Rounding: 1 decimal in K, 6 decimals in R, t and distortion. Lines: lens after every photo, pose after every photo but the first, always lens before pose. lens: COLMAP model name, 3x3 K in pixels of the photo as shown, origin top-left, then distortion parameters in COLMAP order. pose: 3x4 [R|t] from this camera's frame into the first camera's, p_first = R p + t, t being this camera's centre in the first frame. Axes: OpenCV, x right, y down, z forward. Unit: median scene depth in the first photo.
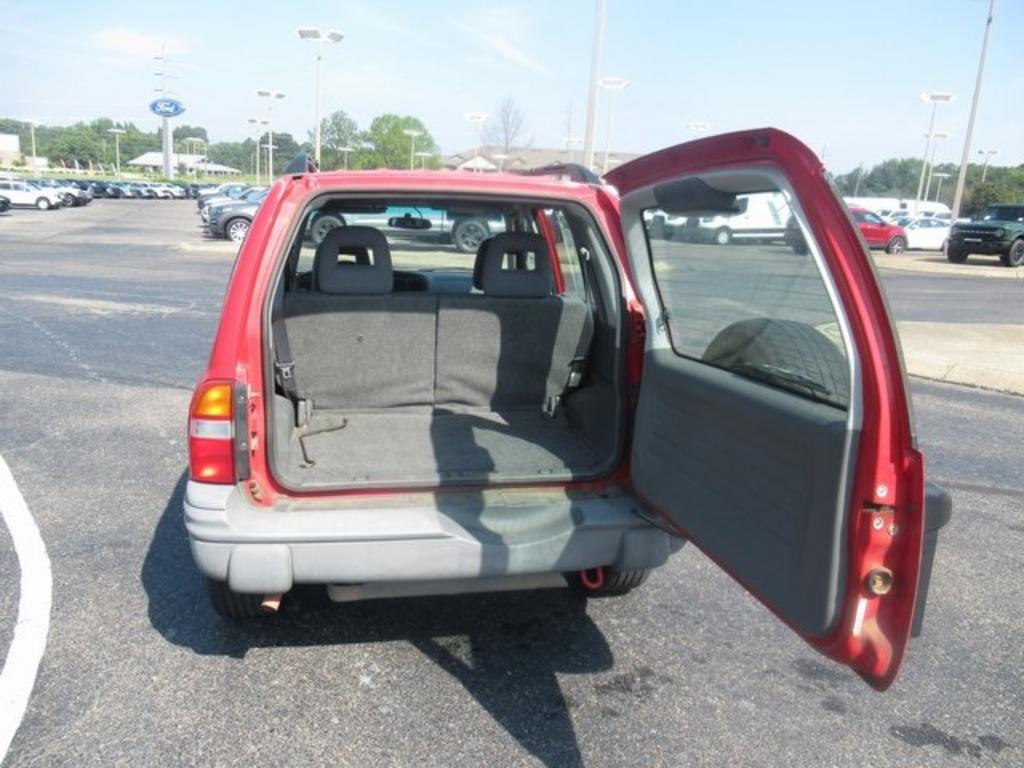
lens RADIAL K [[804.5, 0, 508.6], [0, 804.5, 383.4], [0, 0, 1]] dist [-0.025878, 0.006941]
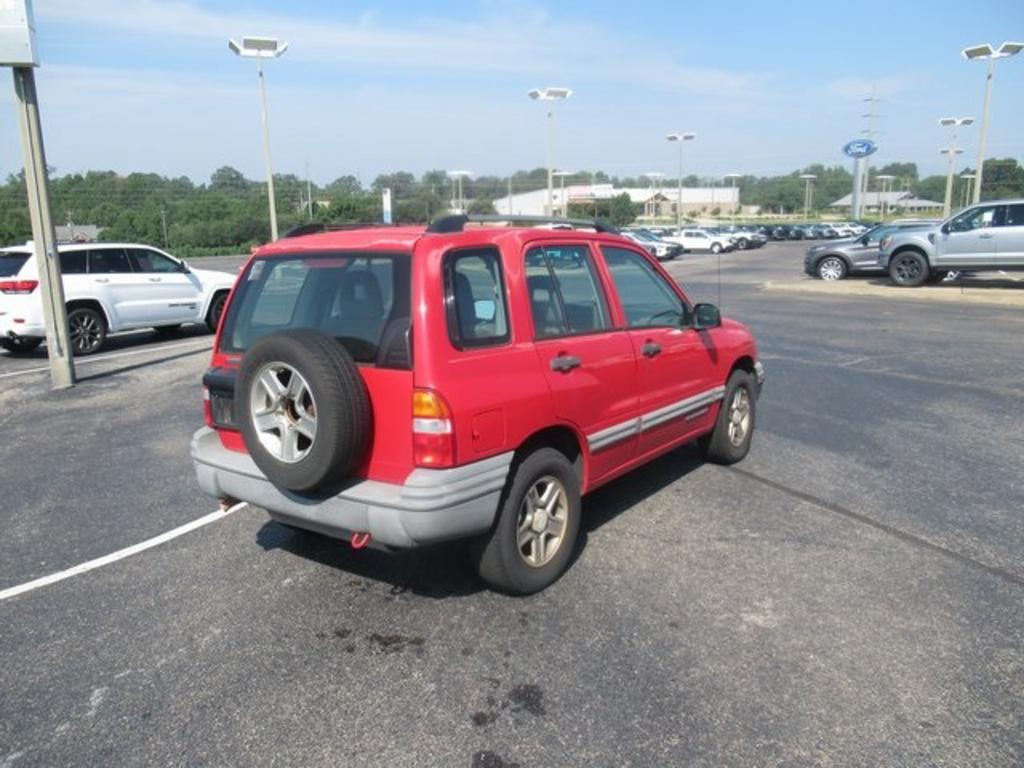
lens RADIAL K [[804.5, 0, 506.9], [0, 804.5, 386.3], [0, 0, 1]] dist [-0.025019, 0.014099]
pose [[0.677885, 0.084770, -0.730264, 0.945585], [-0.116667, 0.993146, 0.006986, -0.032095], [0.725851, 0.080462, 0.683129, 0.221943]]
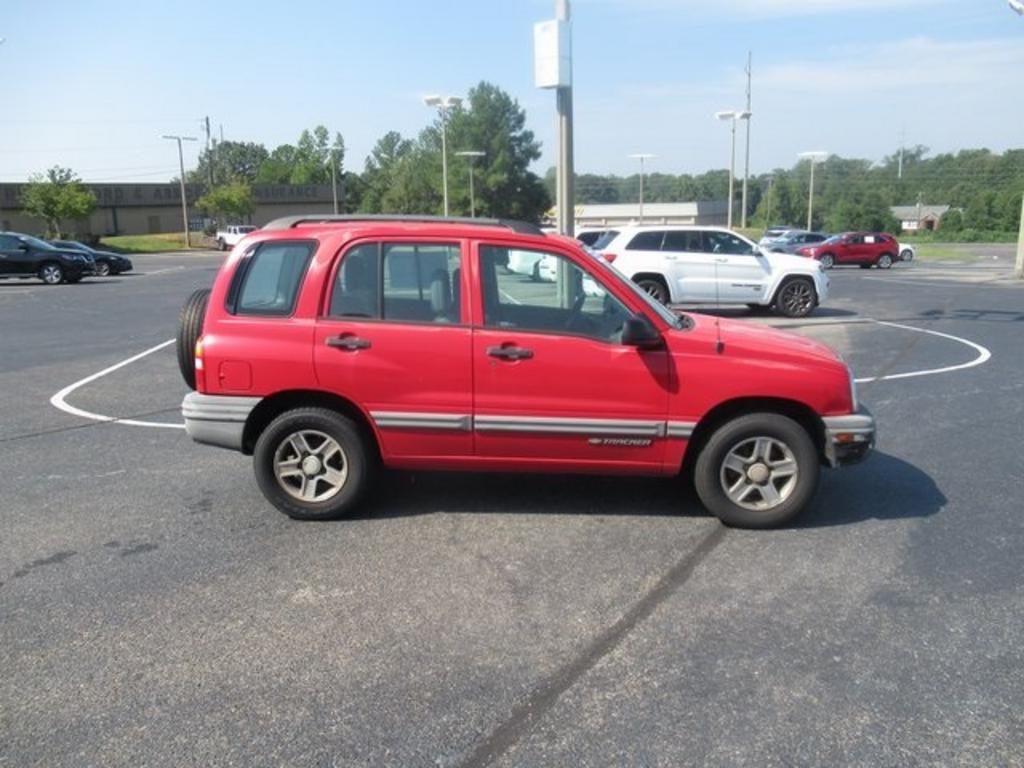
lens RADIAL K [[804.5, 0, 506.9], [0, 804.5, 386.3], [0, 0, 1]] dist [-0.025019, 0.014099]
pose [[-0.244040, 0.155150, -0.957274, 1.405317], [-0.223919, 0.951429, 0.211287, -0.348066], [0.943559, 0.265914, -0.197446, 1.628479]]
